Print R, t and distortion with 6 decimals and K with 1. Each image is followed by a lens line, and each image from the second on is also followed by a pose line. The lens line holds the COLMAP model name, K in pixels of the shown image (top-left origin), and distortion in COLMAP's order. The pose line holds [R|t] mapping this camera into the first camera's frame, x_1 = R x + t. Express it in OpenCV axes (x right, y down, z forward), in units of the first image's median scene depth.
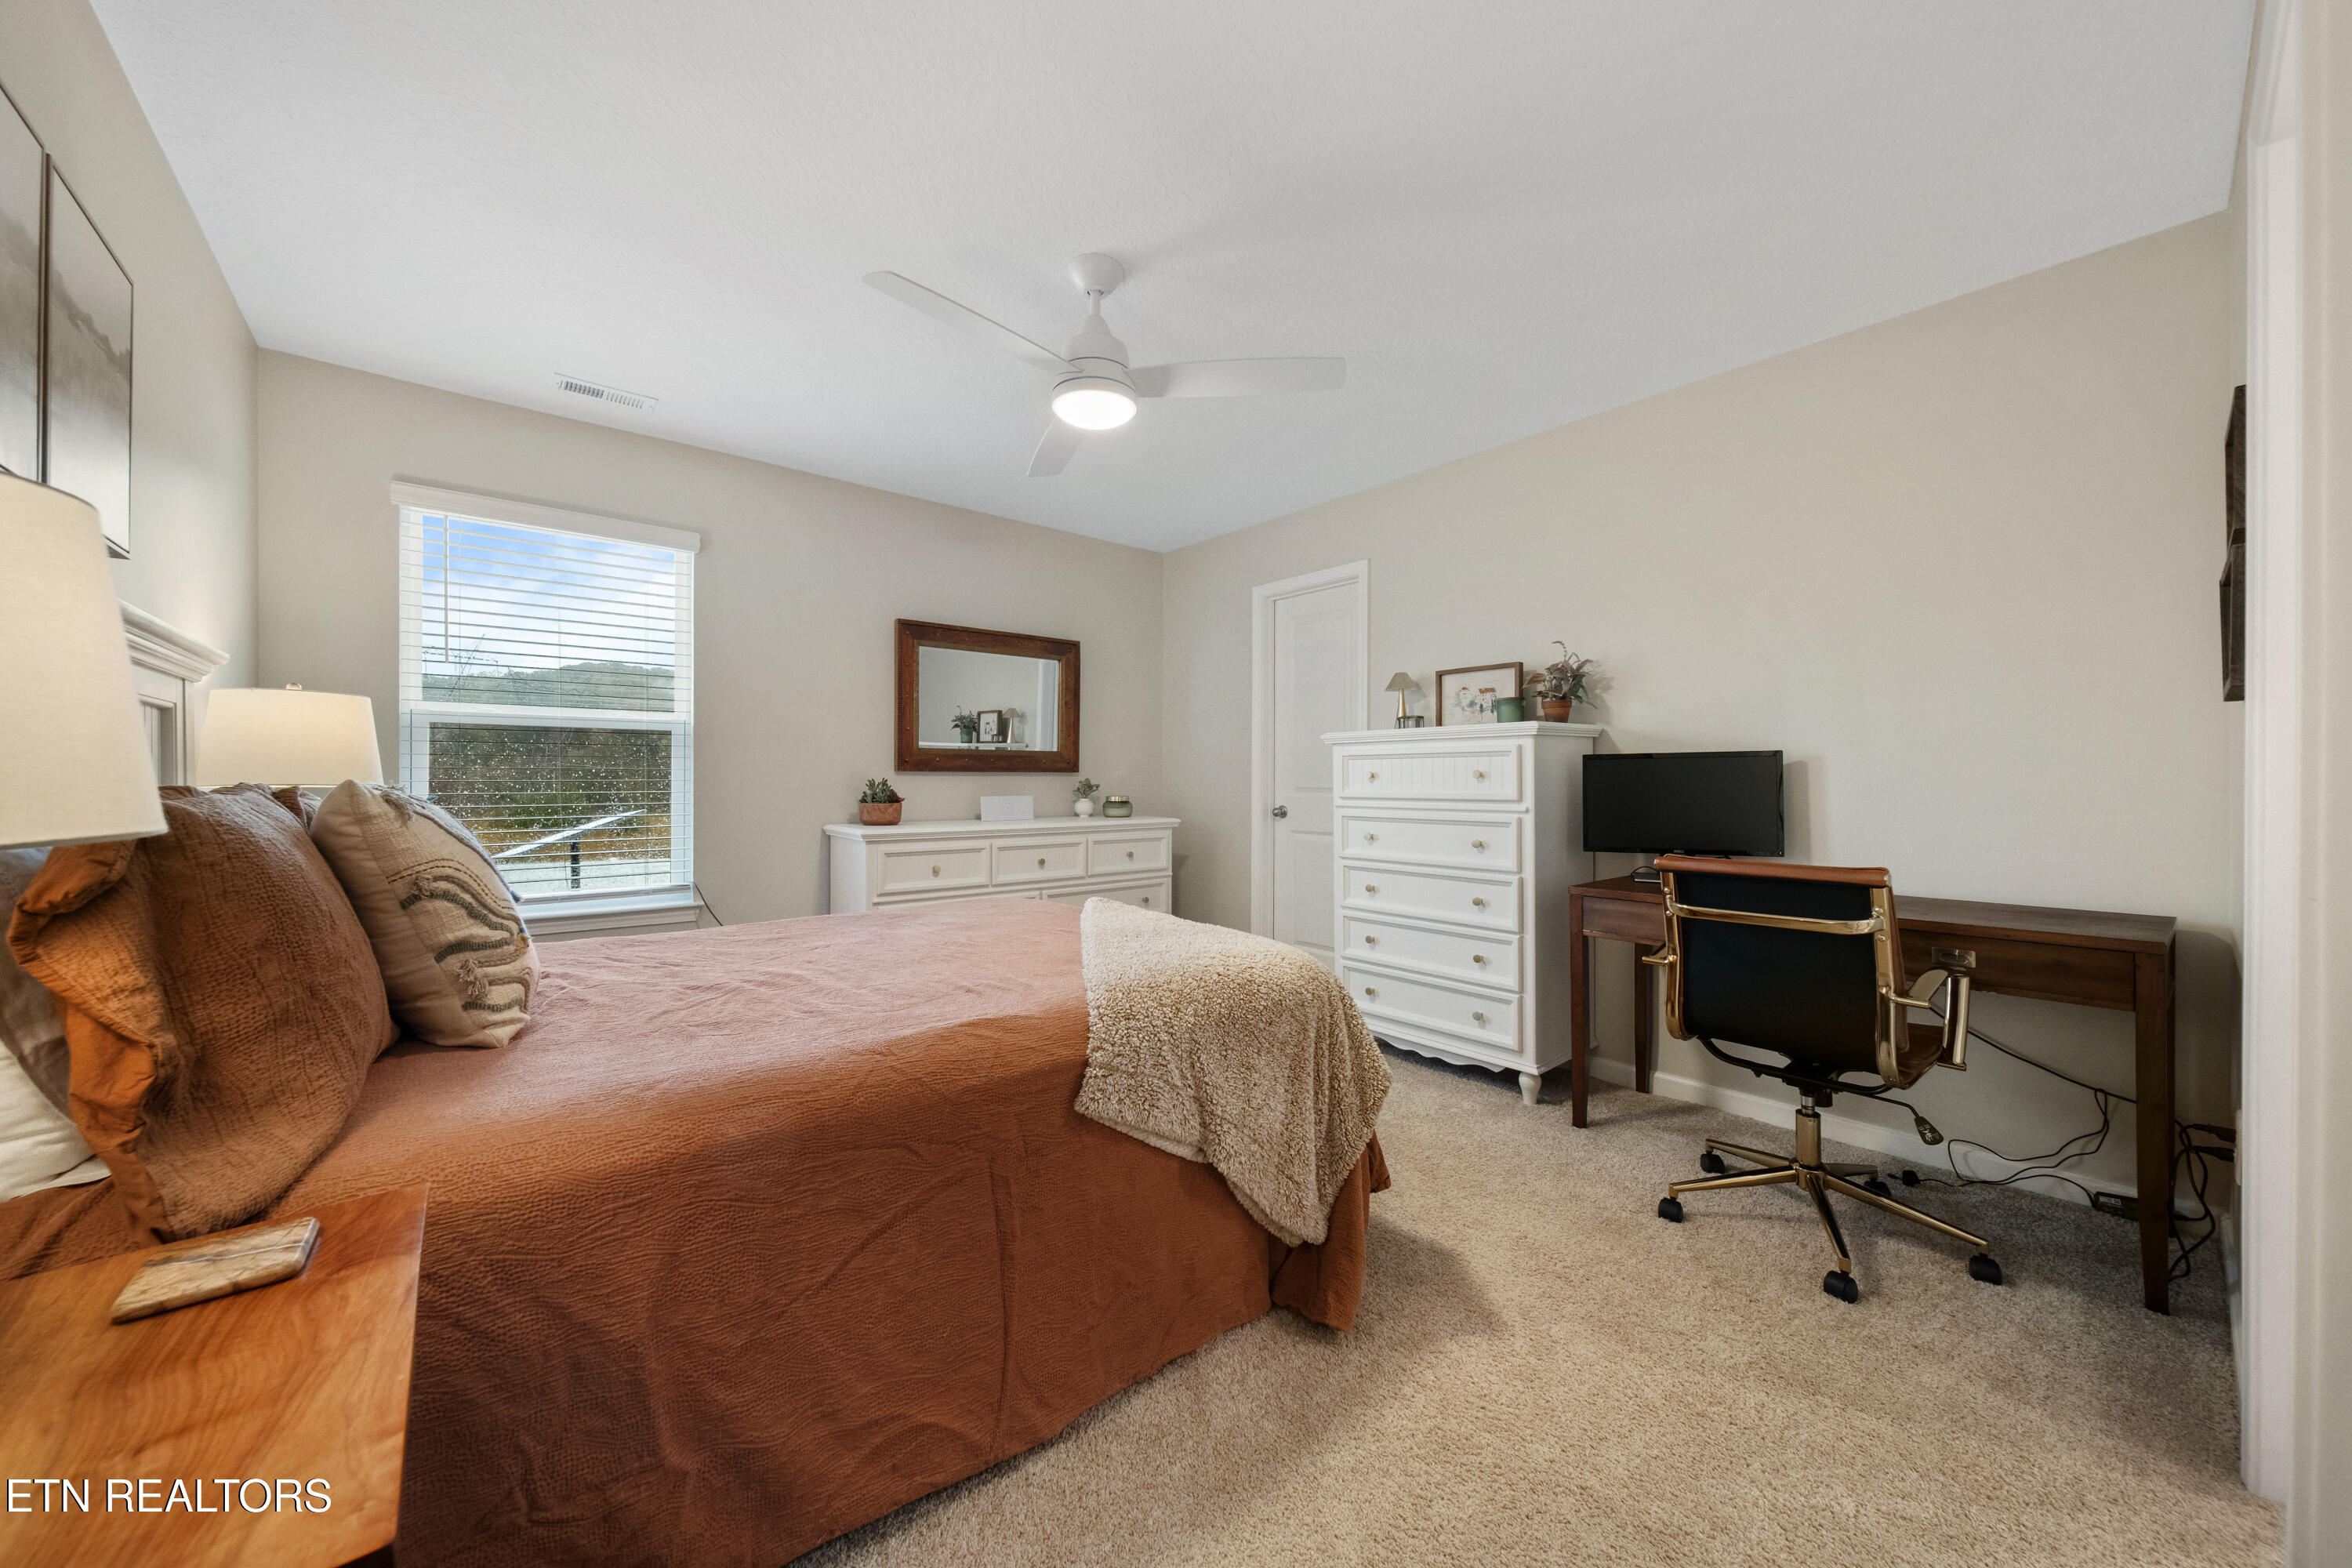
lens RADIAL K [[849.3, 0, 1184.9], [0, 849.3, 783.2], [0, 0, 1]] dist [-0.001679, -0.000729]
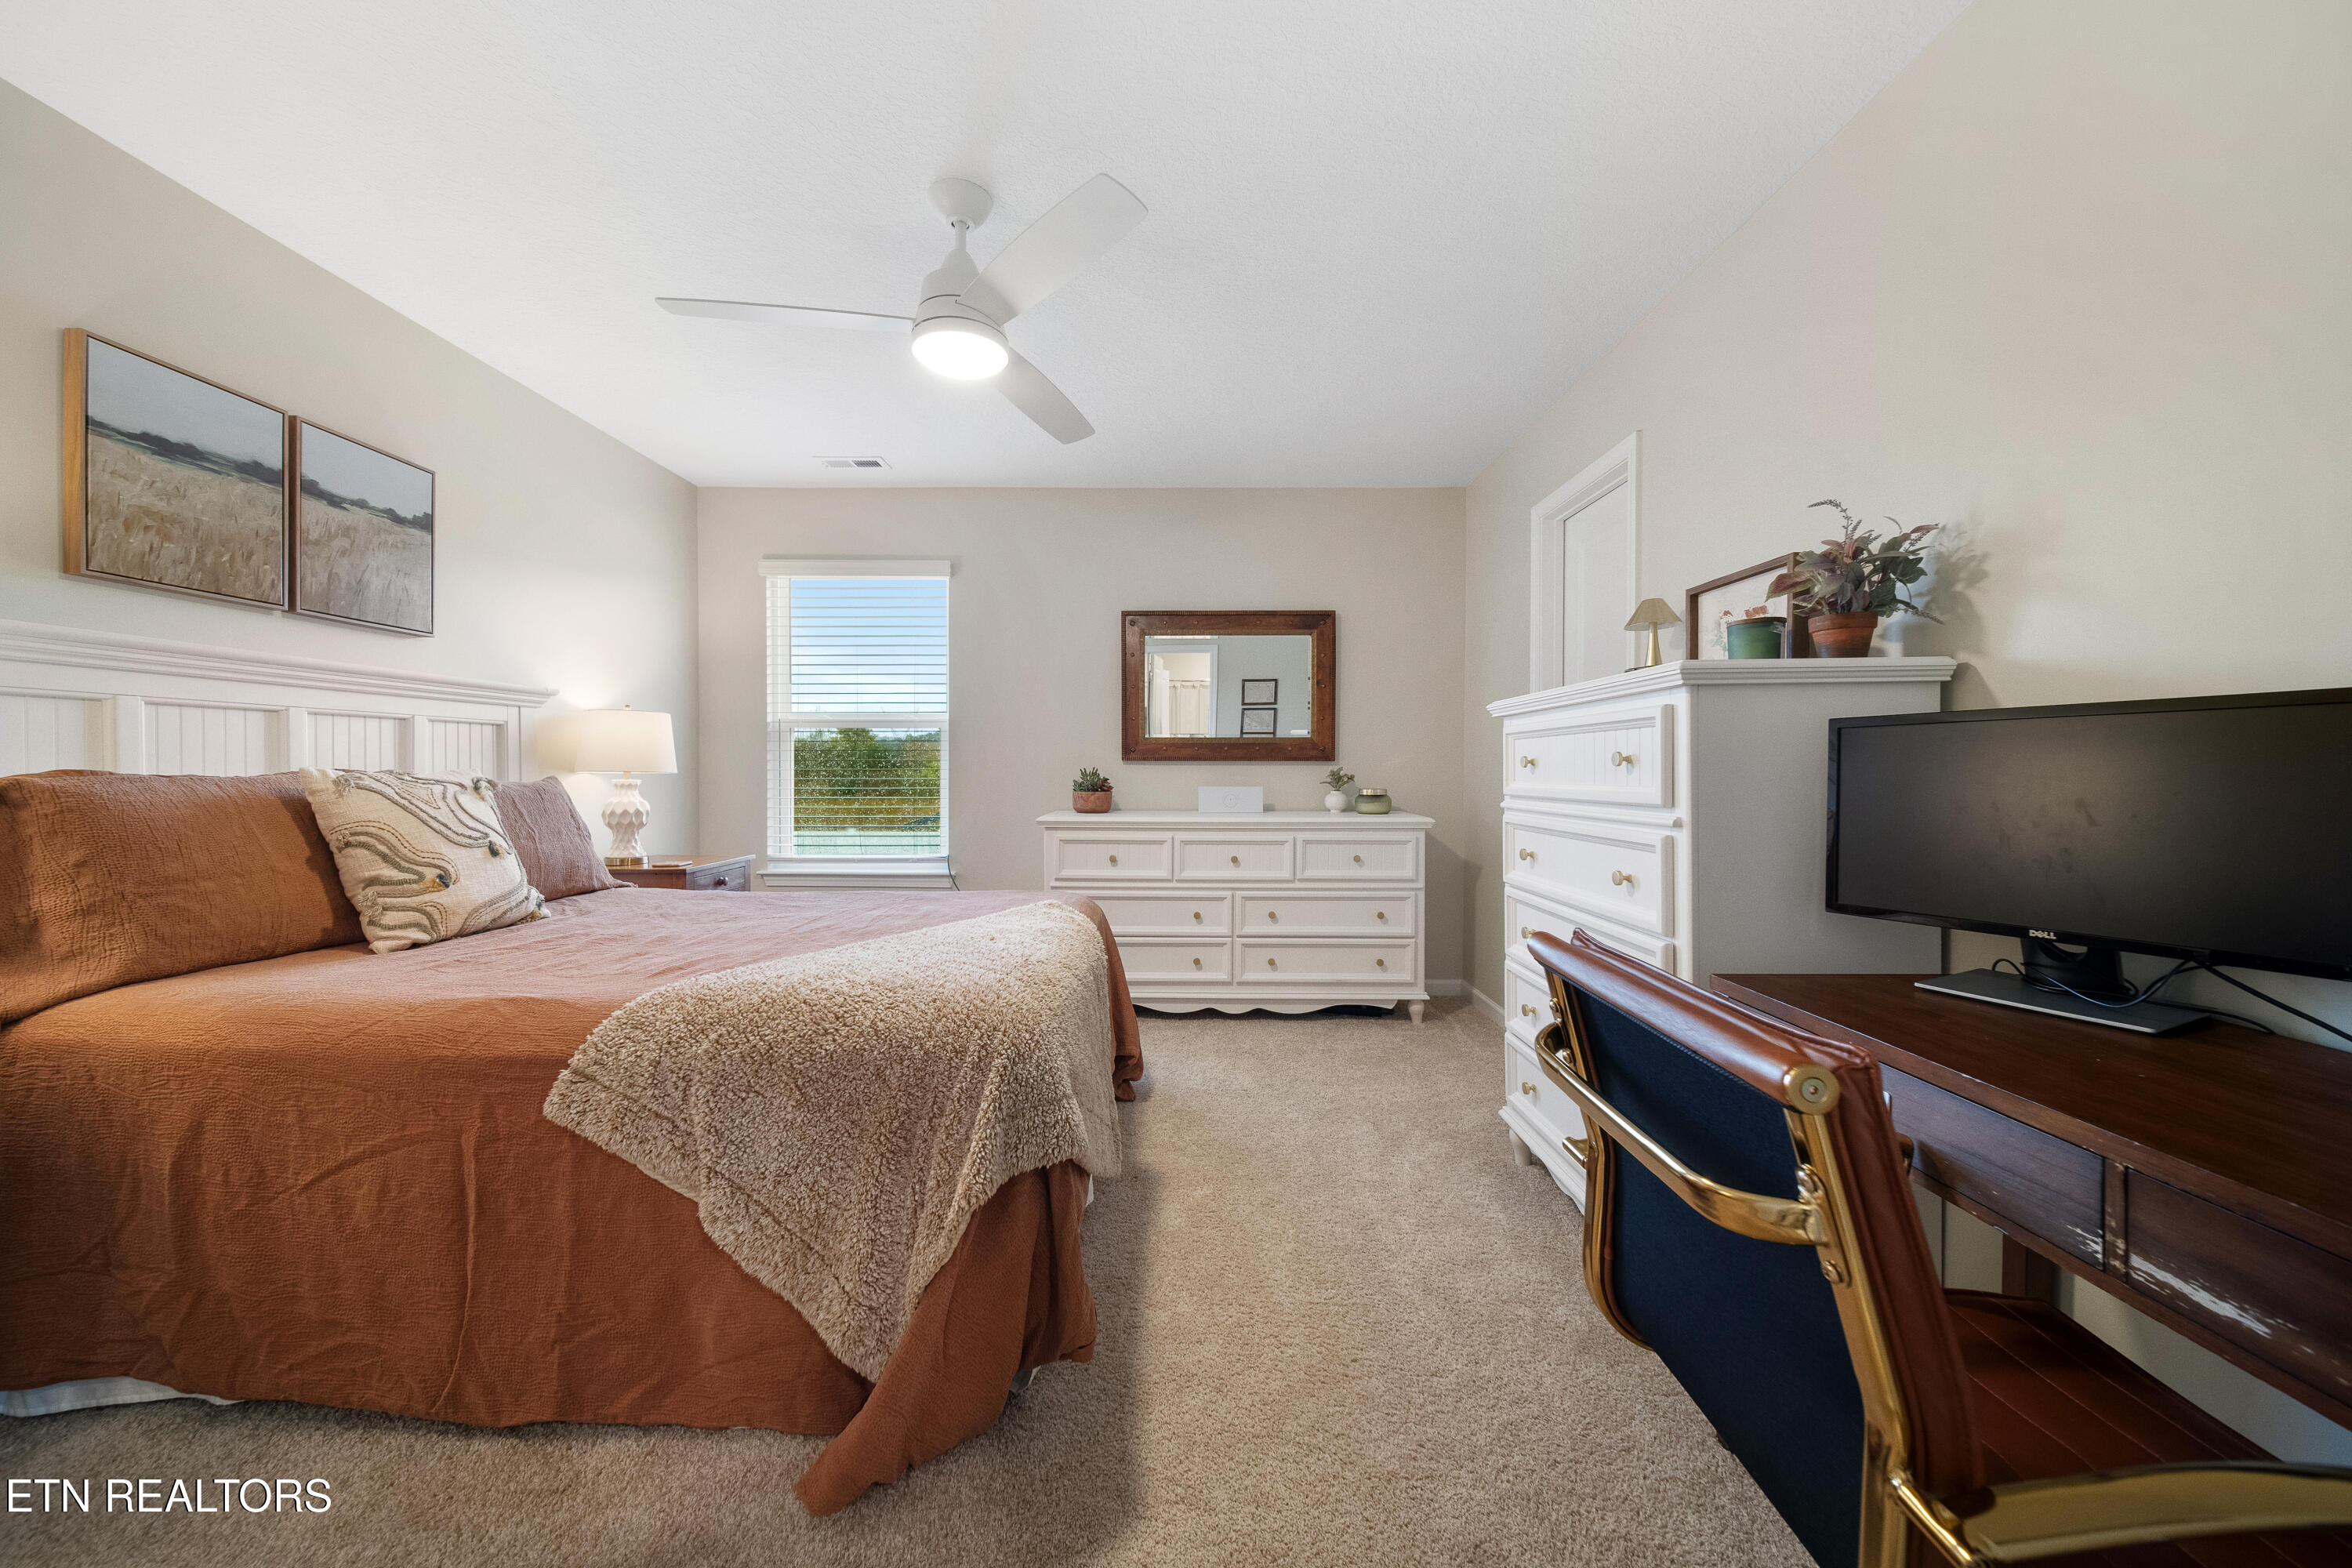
lens RADIAL K [[849.3, 0, 1175.5], [0, 849.3, 776.1], [0, 0, 1]] dist [-0.001679, -0.000729]
pose [[0.749923, 0.005798, -0.661499, 0.439713], [-0.004057, 0.999983, 0.004166, 0.000003], [0.661512, -0.000440, 0.749934, 0.315176]]
